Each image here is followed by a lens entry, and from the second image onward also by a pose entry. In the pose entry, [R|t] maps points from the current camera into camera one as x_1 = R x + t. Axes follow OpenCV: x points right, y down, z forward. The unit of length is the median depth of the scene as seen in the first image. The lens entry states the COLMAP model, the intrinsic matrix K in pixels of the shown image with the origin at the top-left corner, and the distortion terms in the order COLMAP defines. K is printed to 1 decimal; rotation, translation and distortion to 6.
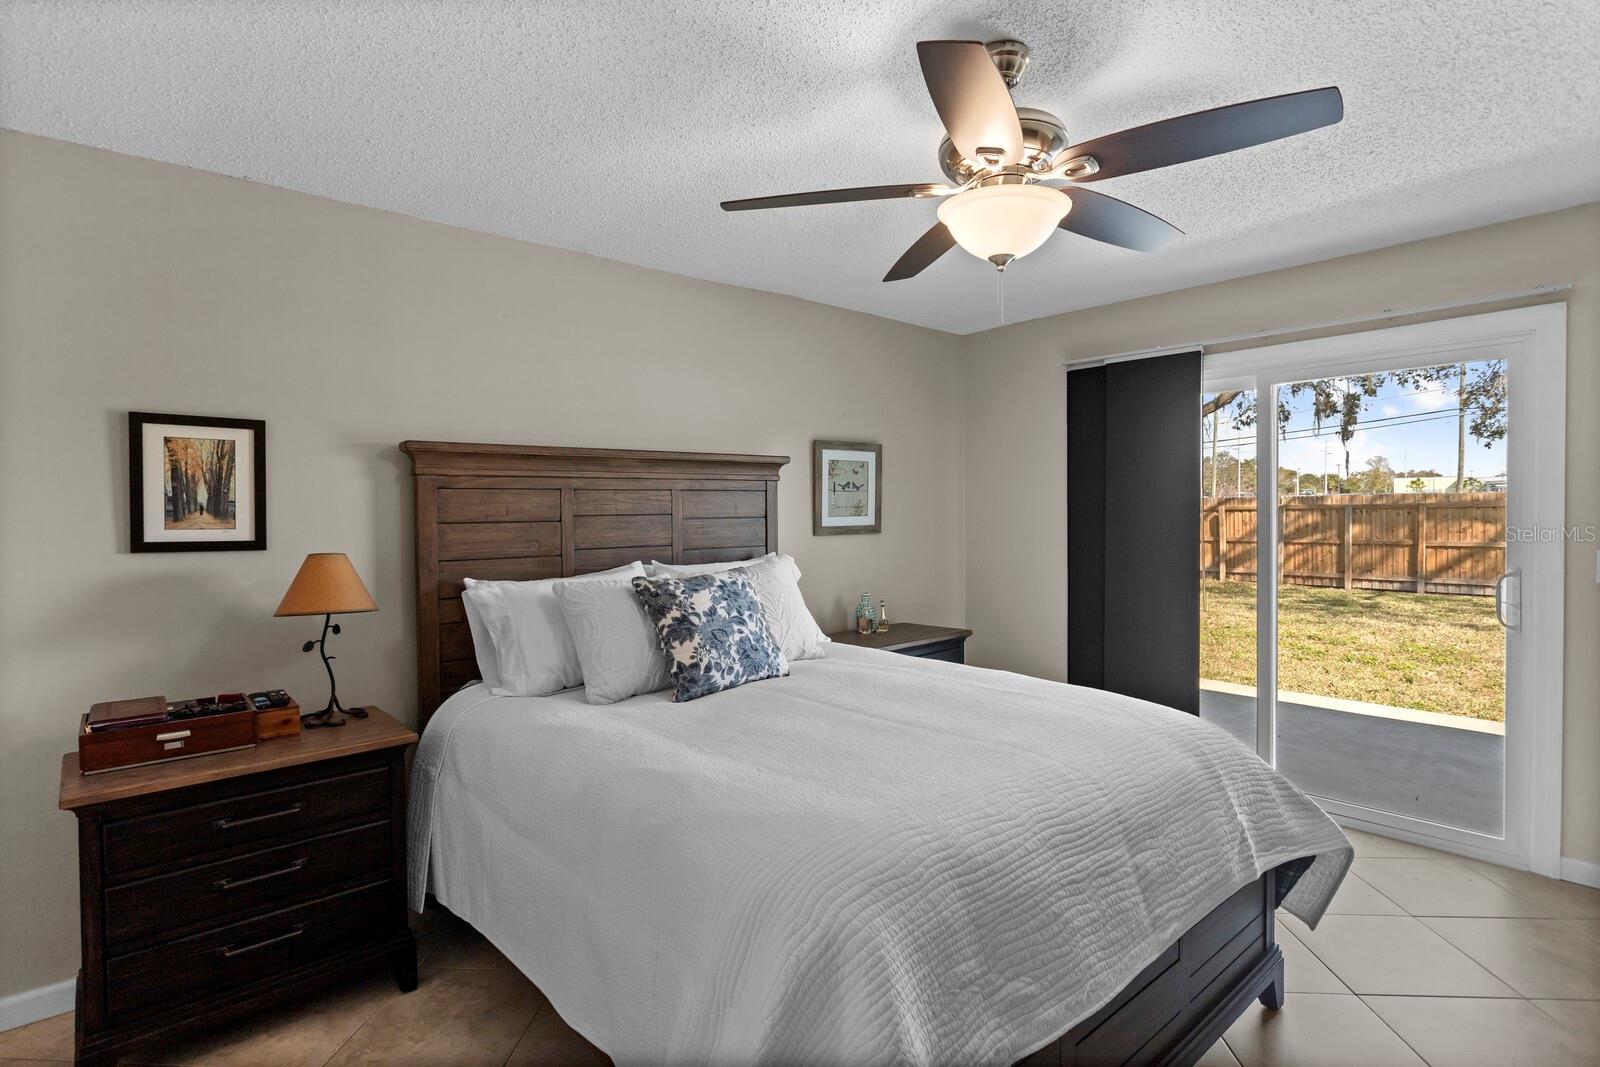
lens RADIAL K [[806.5, 0, 798.5], [0, 806.5, 512.6], [0, 0, 1]] dist [-0.006821, 0.000905]
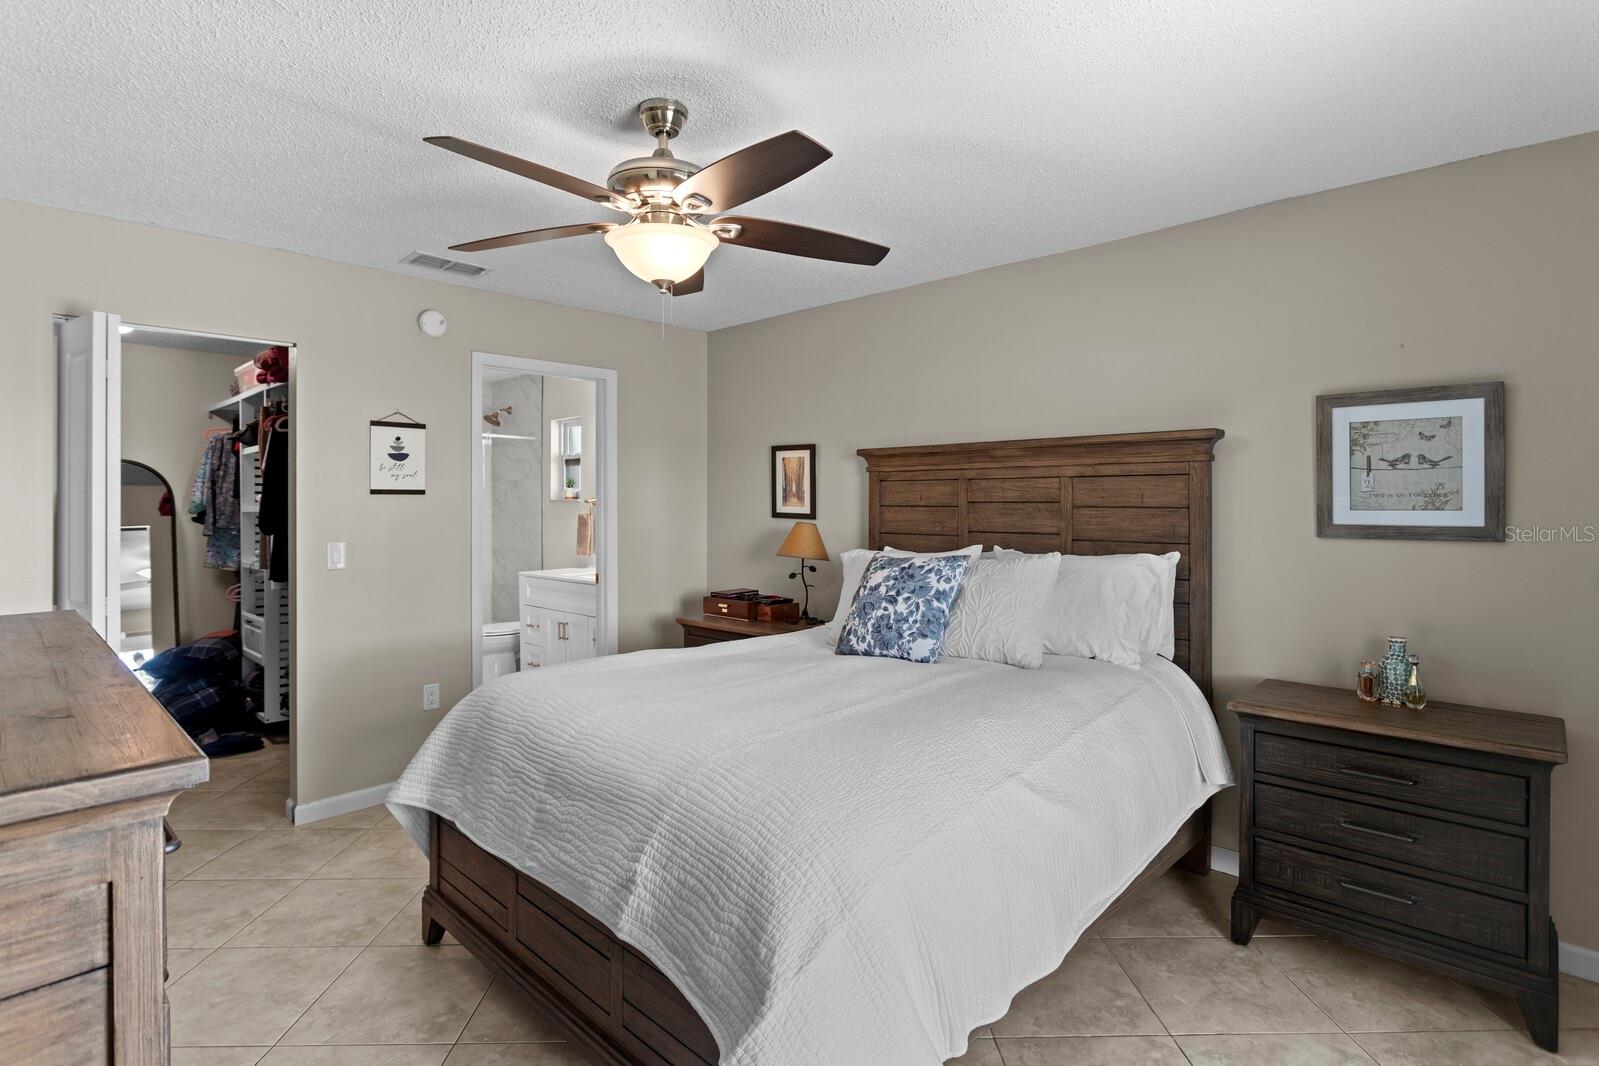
lens RADIAL K [[806.0, 0, 798.0], [0, 806.0, 512.1], [0, 0, 1]] dist [-0.006821, 0.000905]
pose [[0.083254, 0.024333, -0.996231, 0.897965], [-0.005681, 0.999697, 0.023943, -0.008644], [0.996512, 0.003666, 0.083368, 0.704922]]
